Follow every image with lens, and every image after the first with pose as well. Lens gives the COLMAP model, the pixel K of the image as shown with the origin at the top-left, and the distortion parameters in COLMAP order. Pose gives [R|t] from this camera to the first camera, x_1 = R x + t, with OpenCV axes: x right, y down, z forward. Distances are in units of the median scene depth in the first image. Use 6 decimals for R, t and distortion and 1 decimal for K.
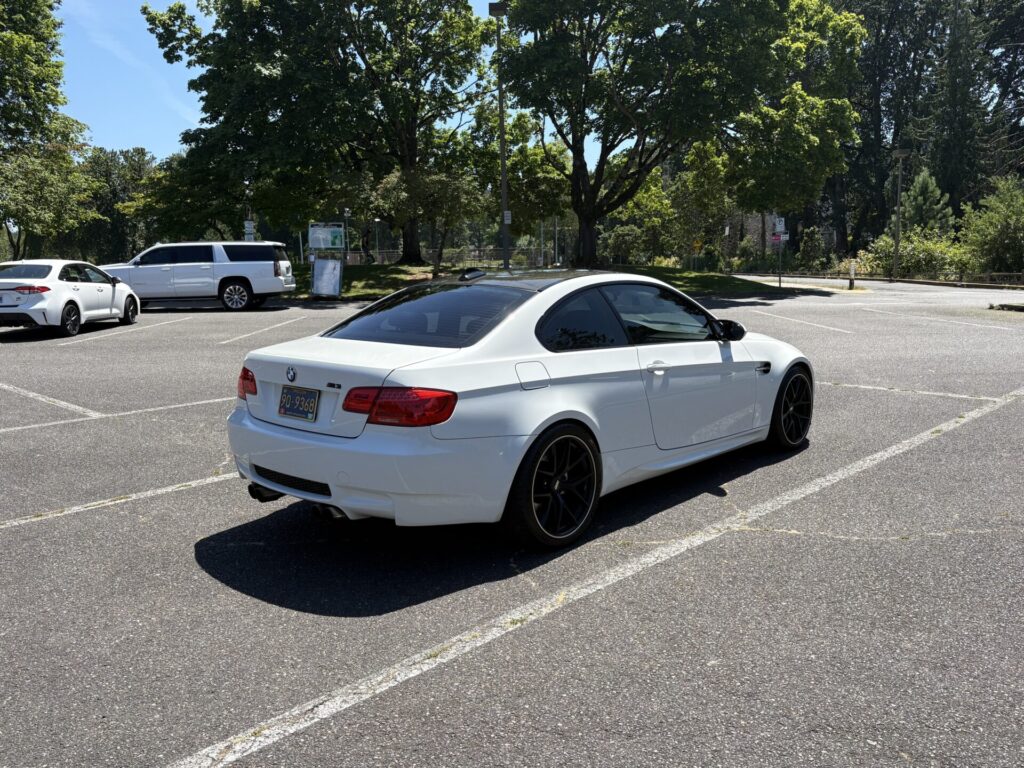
lens RADIAL K [[853.1, 0, 513.6], [0, 853.1, 385.5], [0, 0, 1]] dist [0.001876, 0.000843]
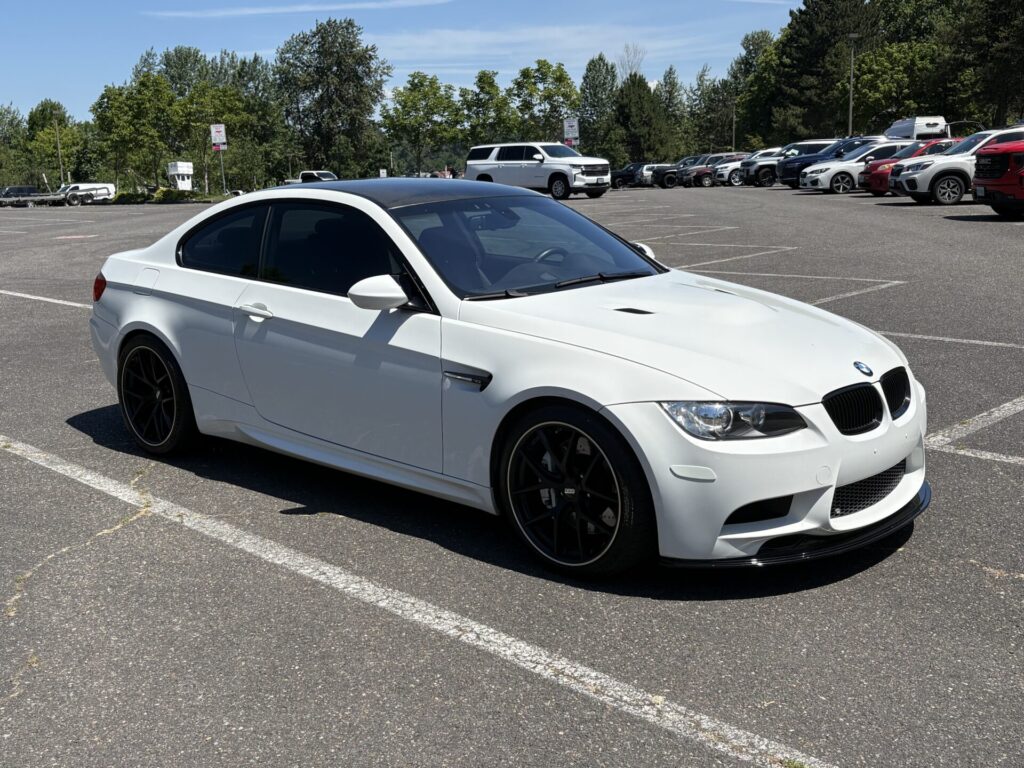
lens RADIAL K [[1088.1, 0, 513.2], [0, 1088.1, 382.6], [0, 0, 1]] dist [0.008864, 0.000000]
pose [[0.011190, 0.216892, -0.976131, 1.124380], [-0.133065, 0.967834, 0.213523, -0.196731], [0.991044, 0.127499, 0.039690, 1.155662]]
